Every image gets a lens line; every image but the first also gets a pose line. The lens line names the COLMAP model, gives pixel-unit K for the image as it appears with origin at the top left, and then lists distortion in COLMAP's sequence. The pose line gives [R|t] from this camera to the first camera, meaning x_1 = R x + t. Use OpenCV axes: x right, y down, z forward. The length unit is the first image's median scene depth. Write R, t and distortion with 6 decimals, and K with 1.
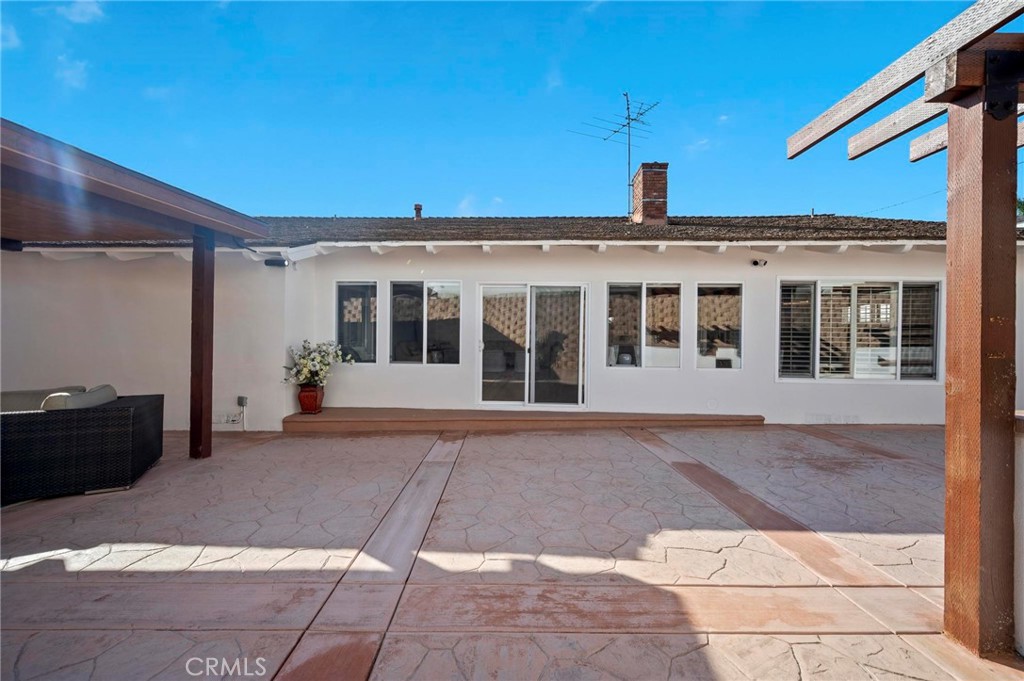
lens RADIAL K [[411.2, 0, 512.6], [0, 411.2, 337.2], [0, 0, 1]] dist [0.000871, 0.000339]
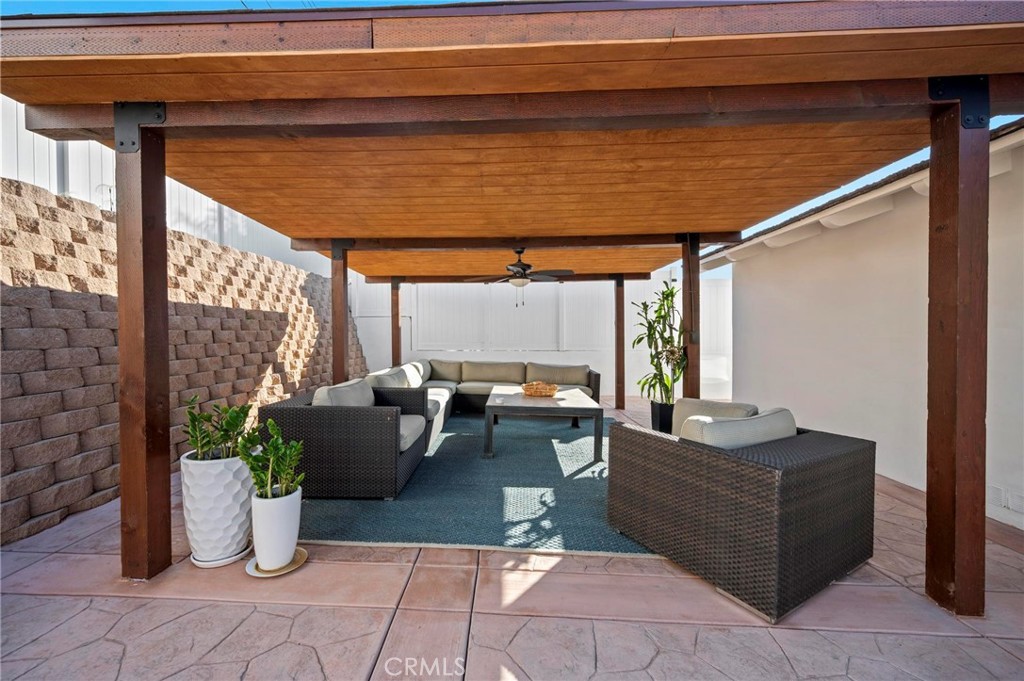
lens RADIAL K [[411.2, 0, 514.7], [0, 411.2, 334.6], [0, 0, 1]] dist [0.000871, 0.000339]
pose [[0.020914, -0.000184, -0.999781, -0.327373], [0.007649, 0.999971, -0.000024, -0.003208], [0.999752, -0.007647, 0.020915, 0.525454]]
